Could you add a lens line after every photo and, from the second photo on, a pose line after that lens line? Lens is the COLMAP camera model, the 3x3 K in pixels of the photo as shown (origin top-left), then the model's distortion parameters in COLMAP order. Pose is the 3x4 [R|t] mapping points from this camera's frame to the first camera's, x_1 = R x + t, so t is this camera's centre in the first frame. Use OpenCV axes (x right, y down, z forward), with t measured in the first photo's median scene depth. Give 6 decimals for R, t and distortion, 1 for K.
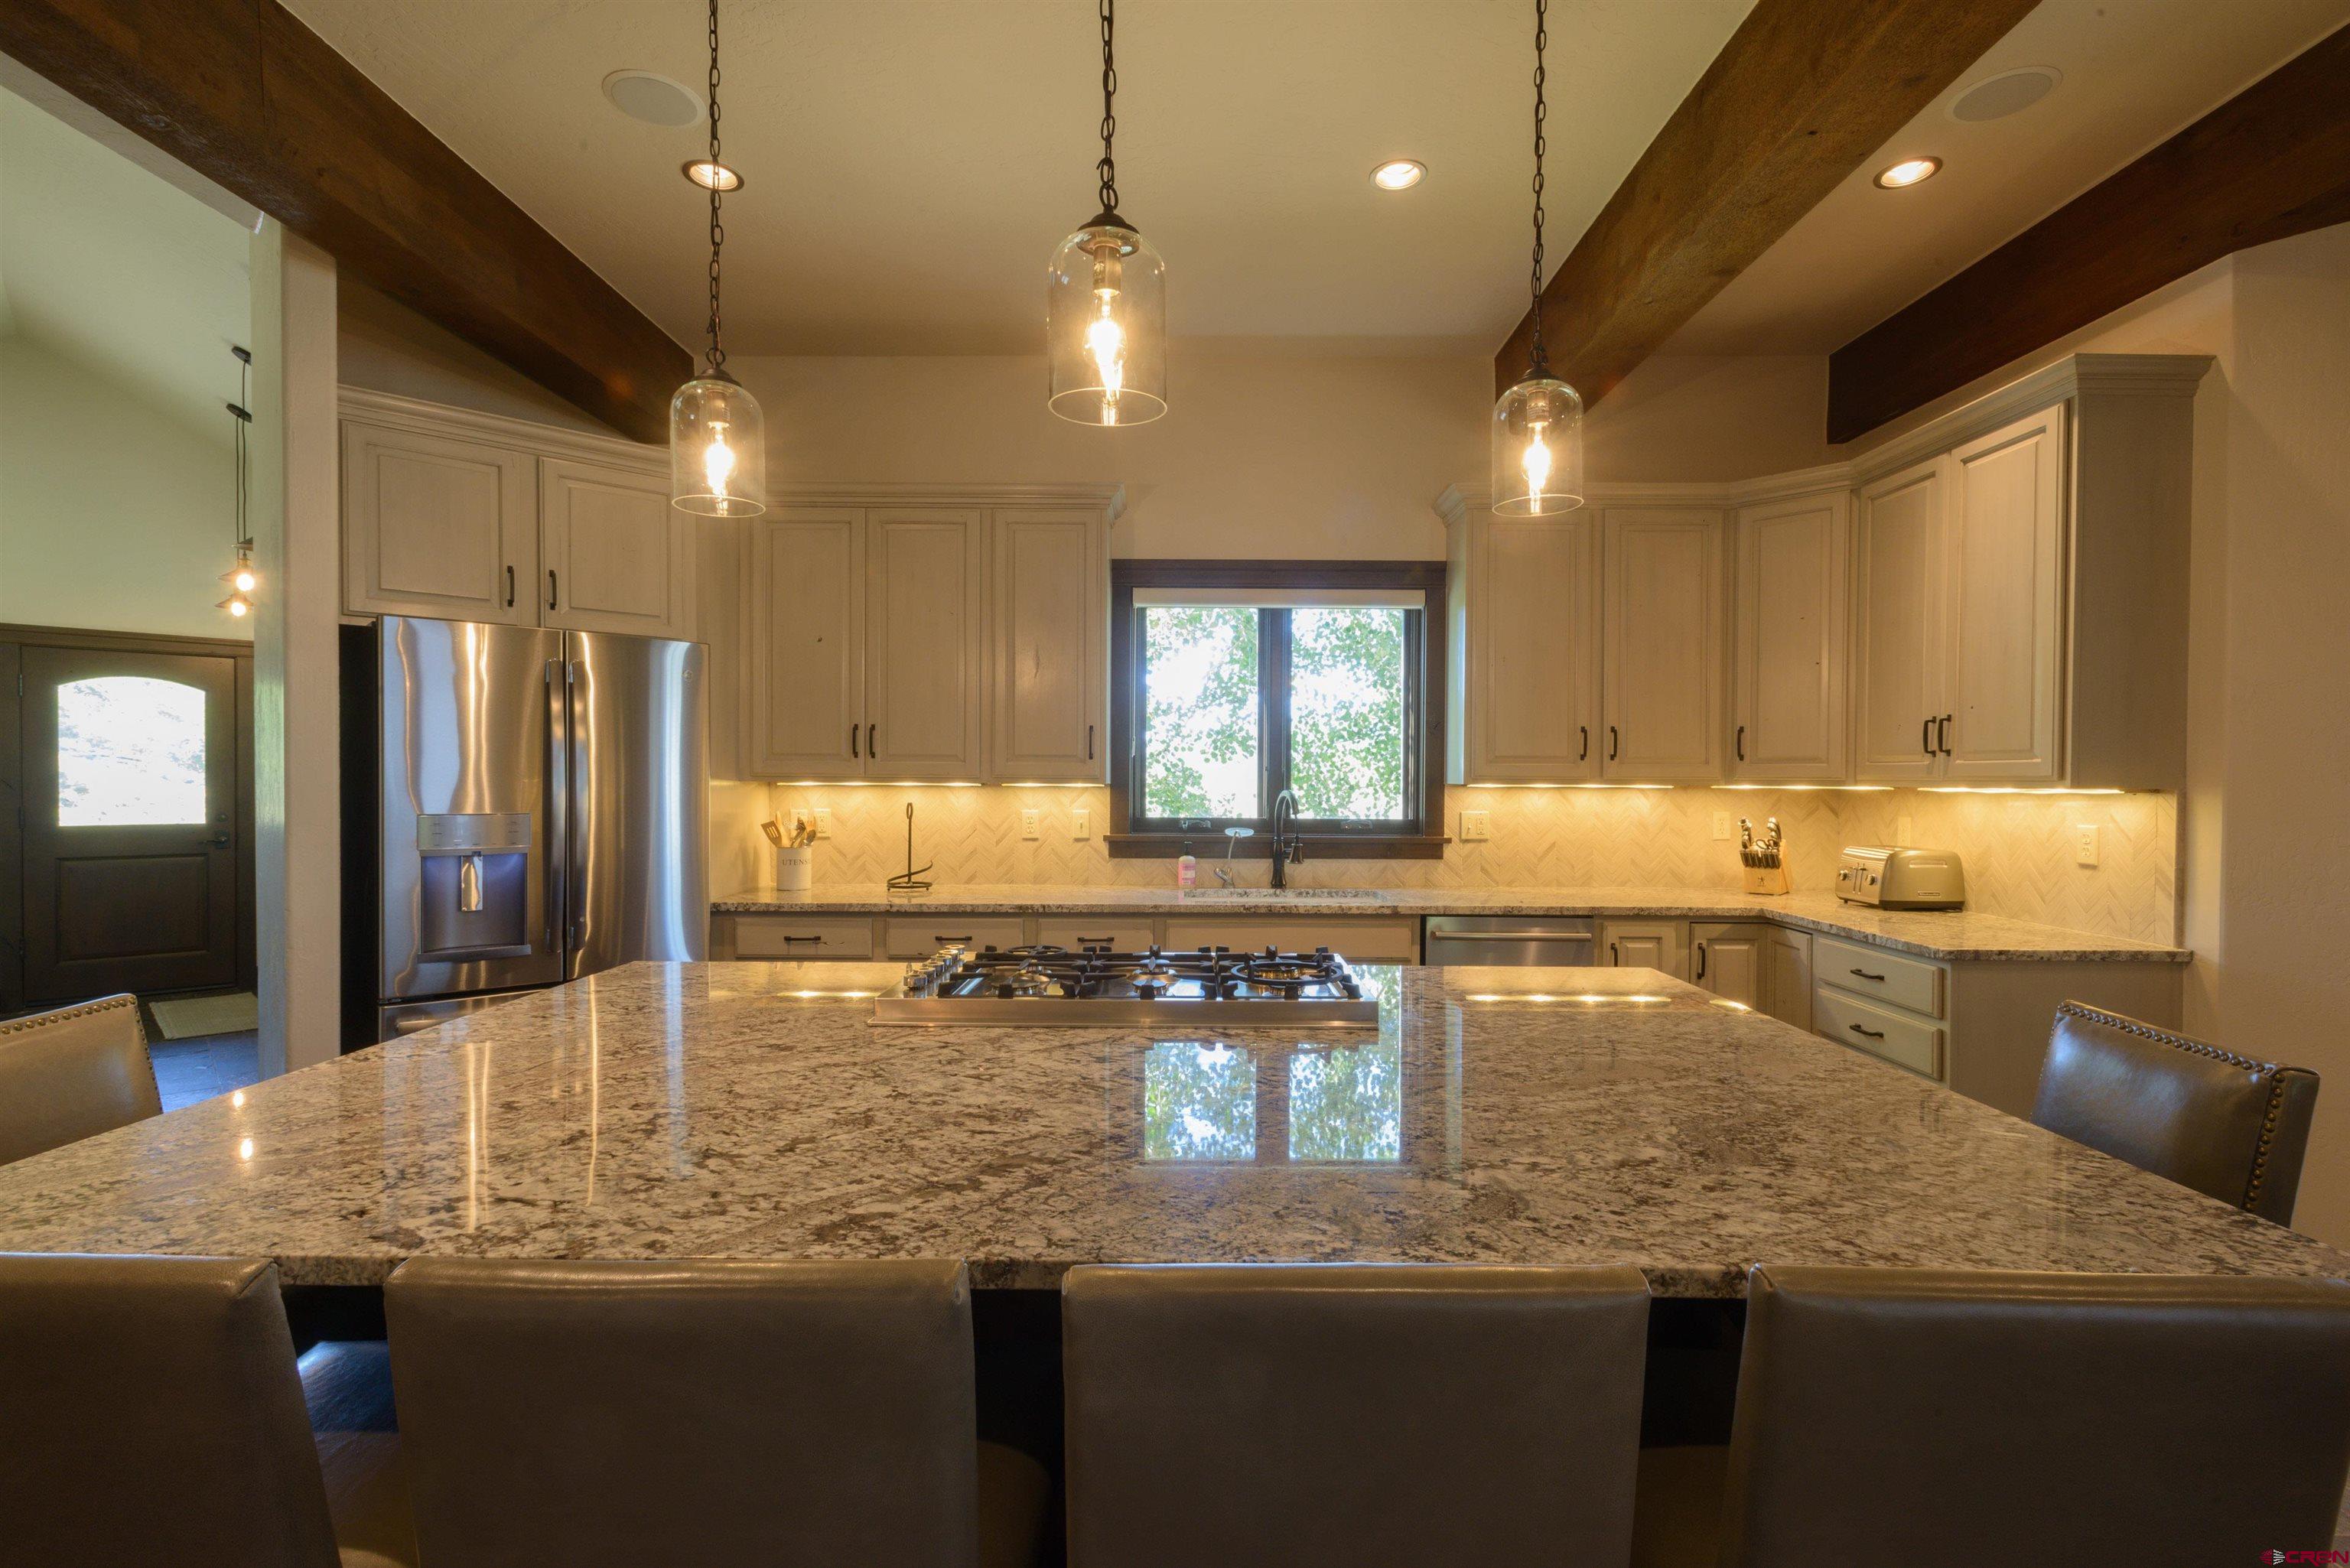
lens RADIAL K [[1090.6, 0, 1171.2], [0, 1090.6, 795.7], [0, 0, 1]] dist [0.005744, -0.002159]
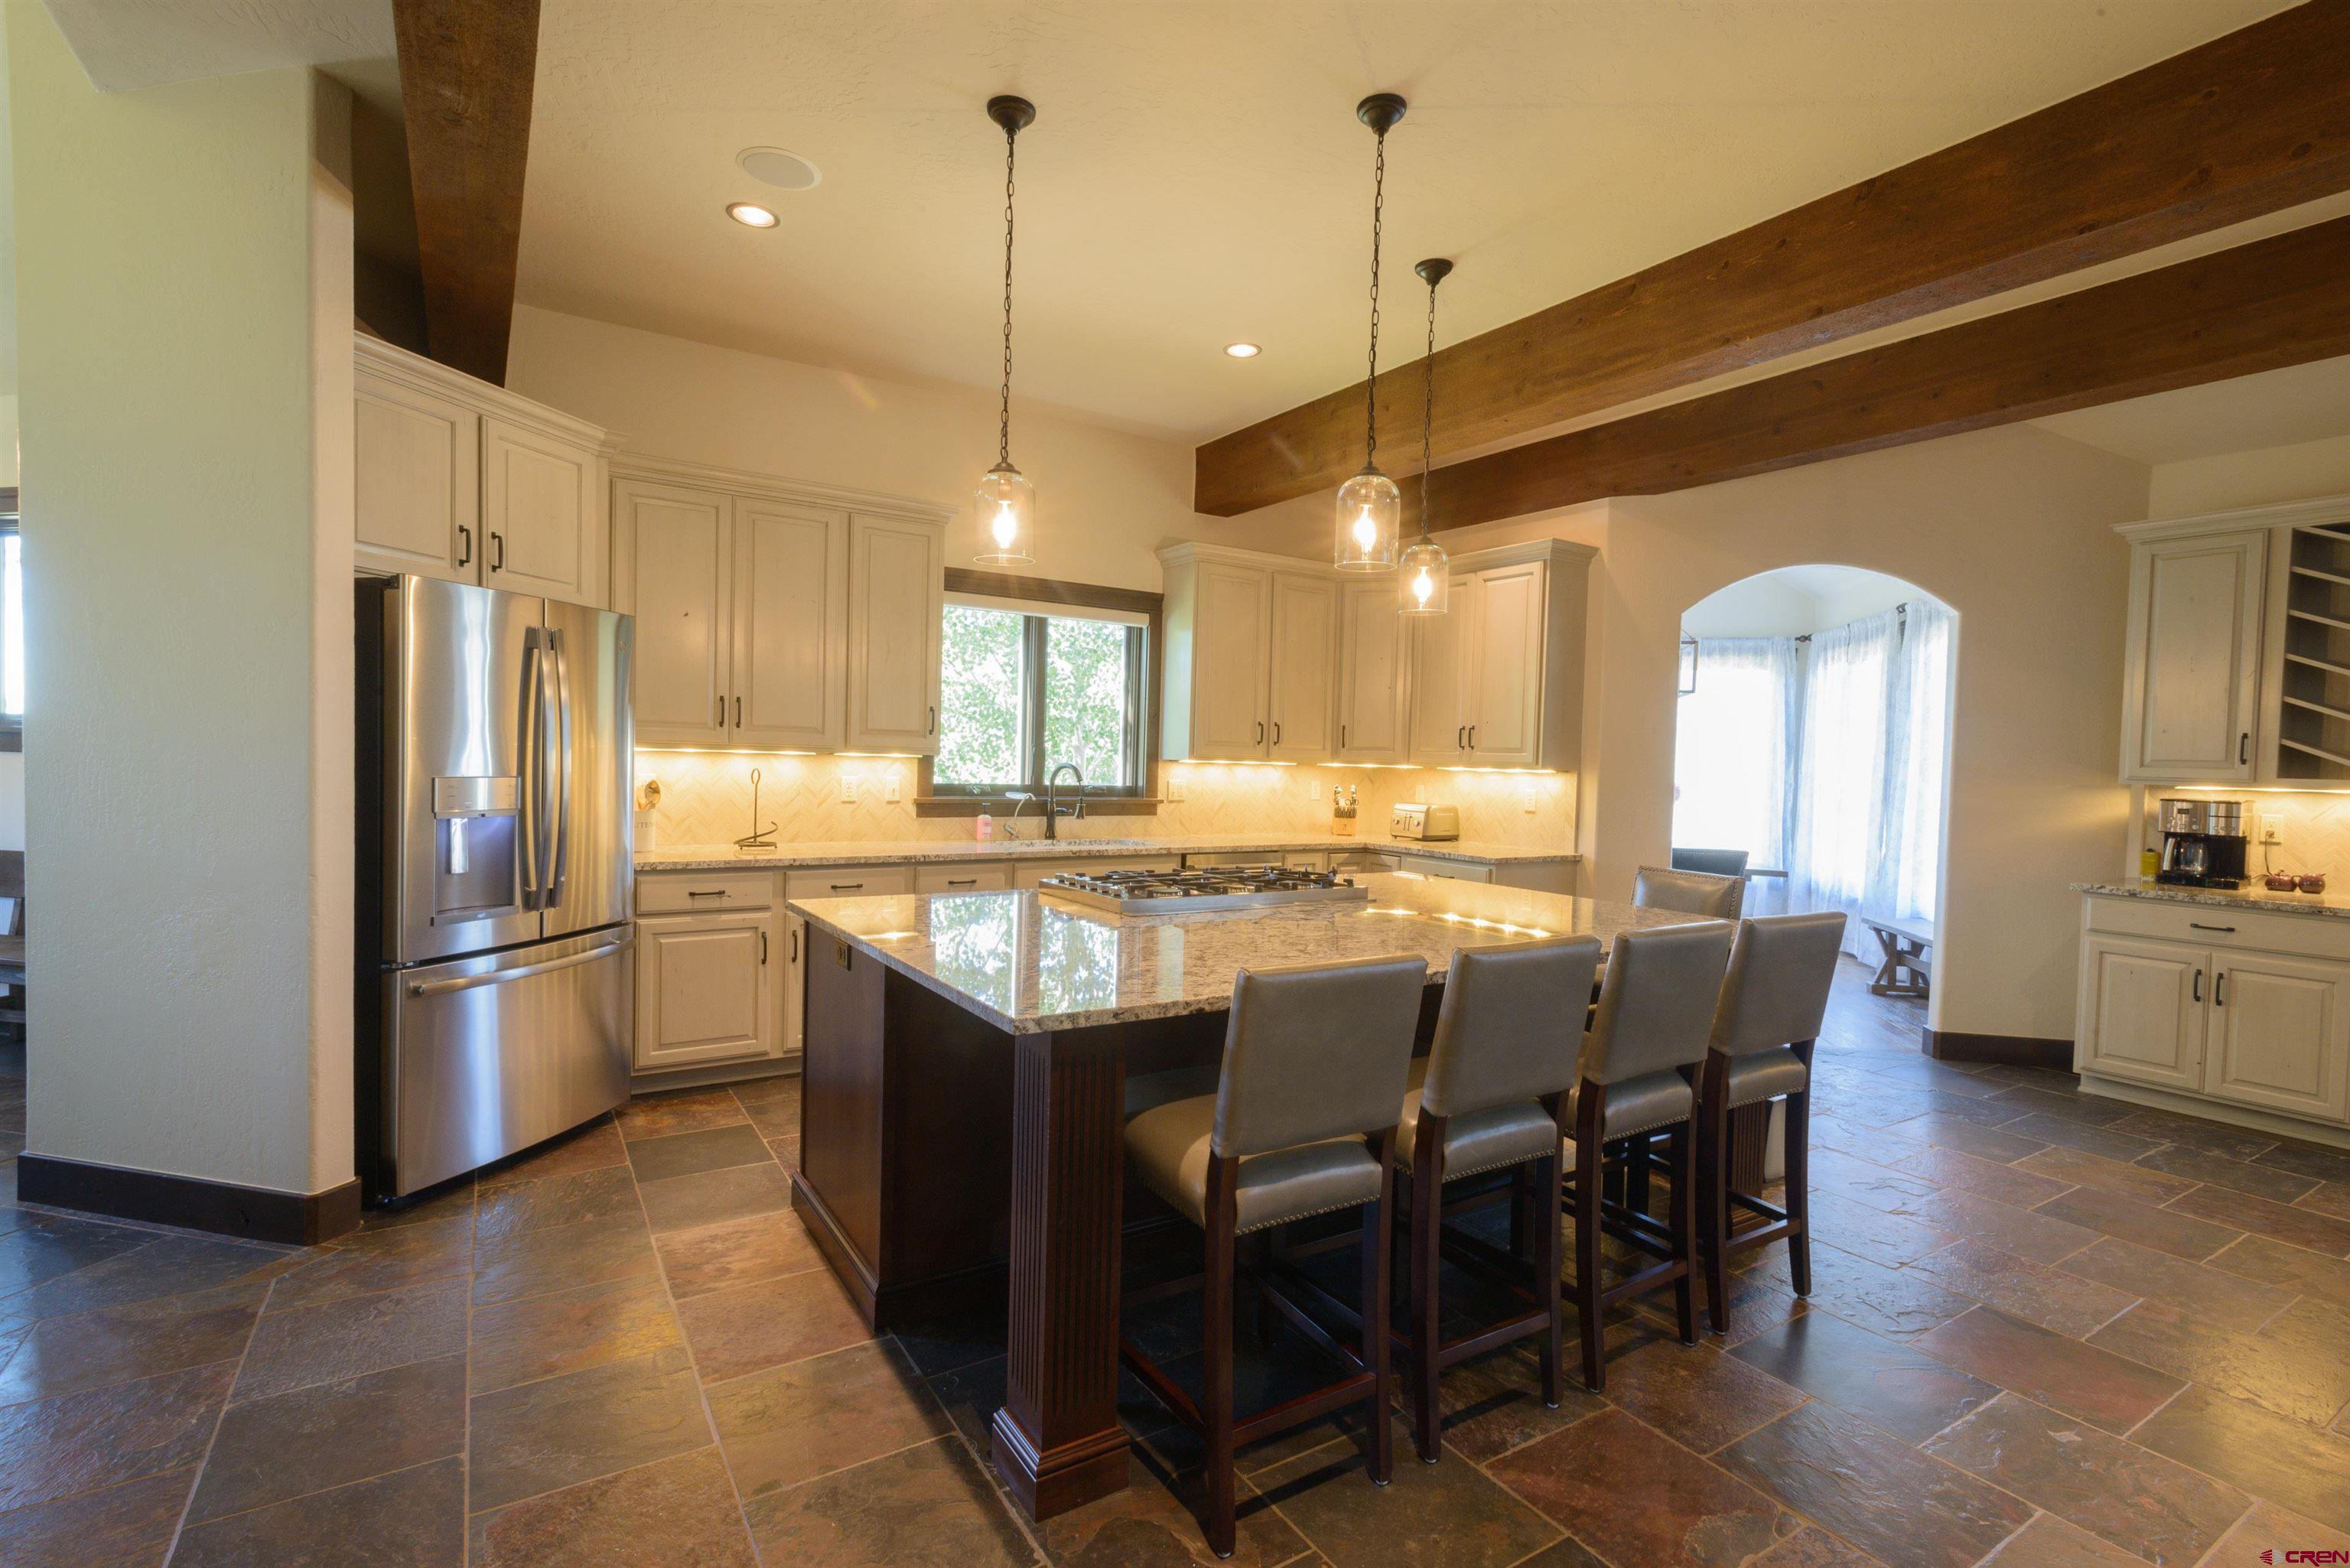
lens RADIAL K [[1090.6, 0, 1178.3], [0, 1090.6, 790.2], [0, 0, 1]] dist [0.005744, -0.002159]
pose [[0.836965, 0.000746, 0.547256, -0.483635], [-0.014500, 0.999678, 0.020813, -0.001073], [-0.547064, -0.025355, 0.836707, -0.147161]]
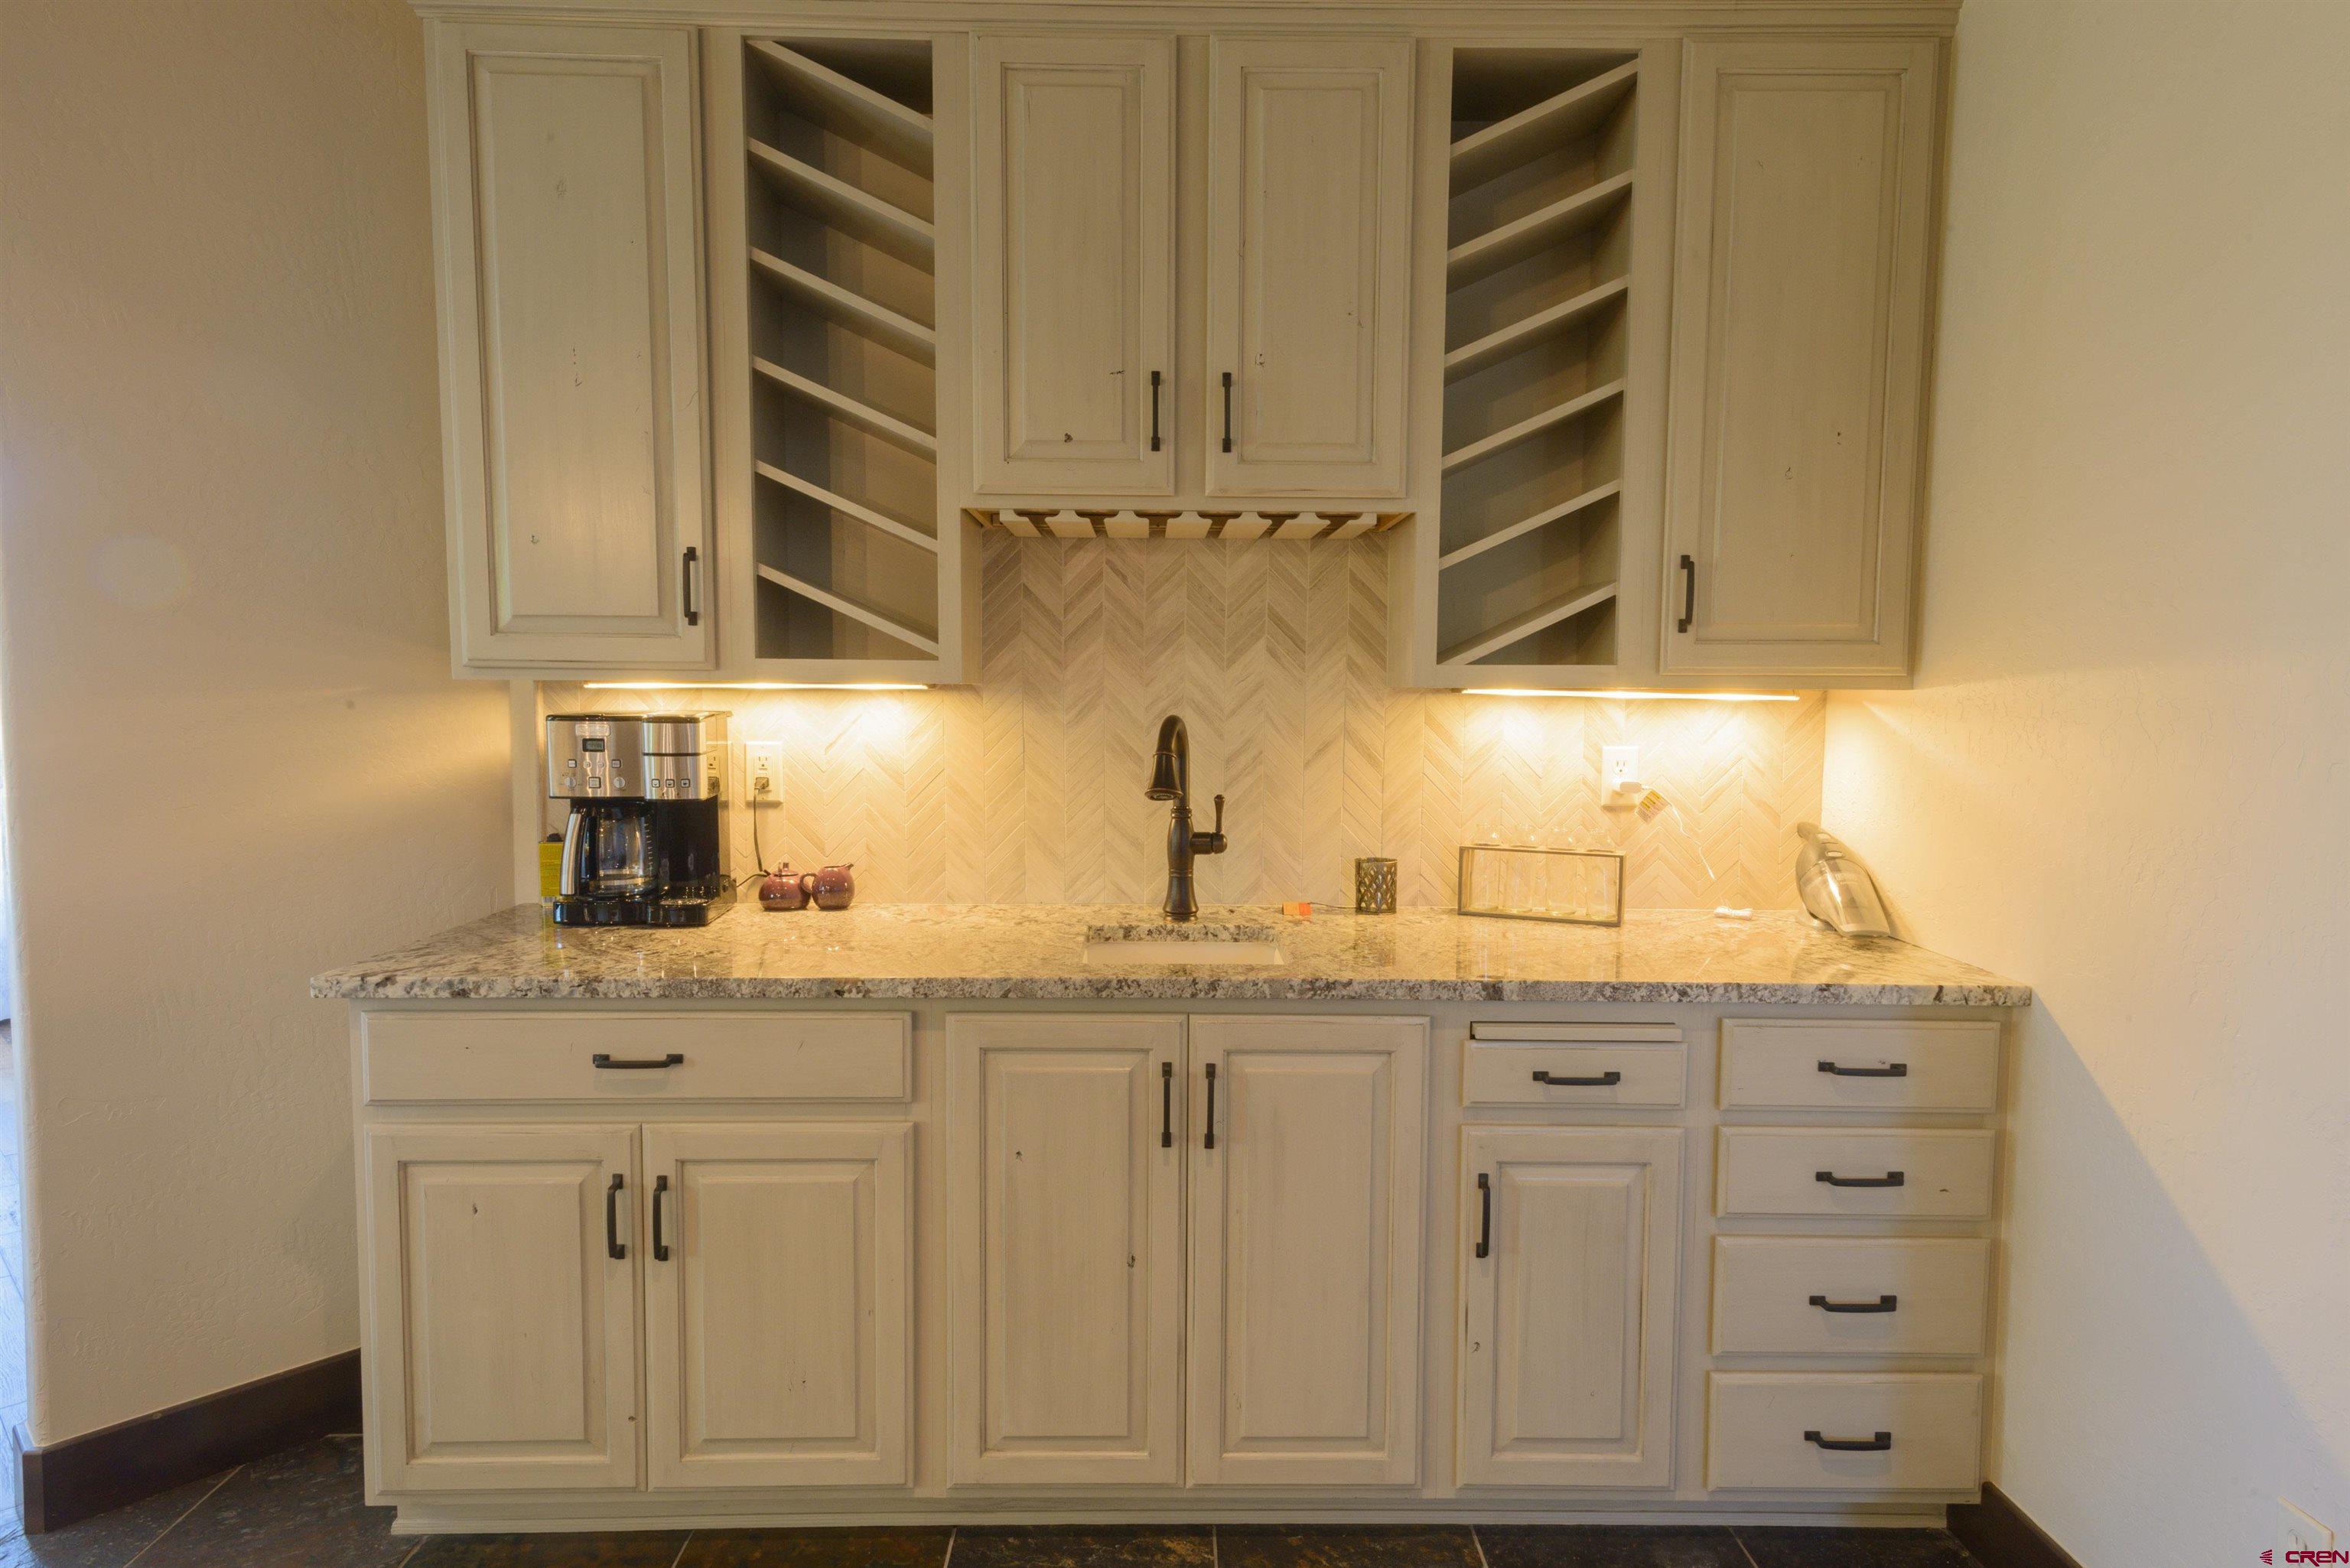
lens RADIAL K [[1401.8, 0, 1167.7], [0, 1401.8, 784.8], [0, 0, 1]] dist [0.040173, -0.001110]
pose [[-0.019429, -0.078794, 0.996702, 0.375071], [0.010122, 0.996823, 0.079001, 0.001814], [-0.999760, 0.011624, -0.018570, -0.003731]]
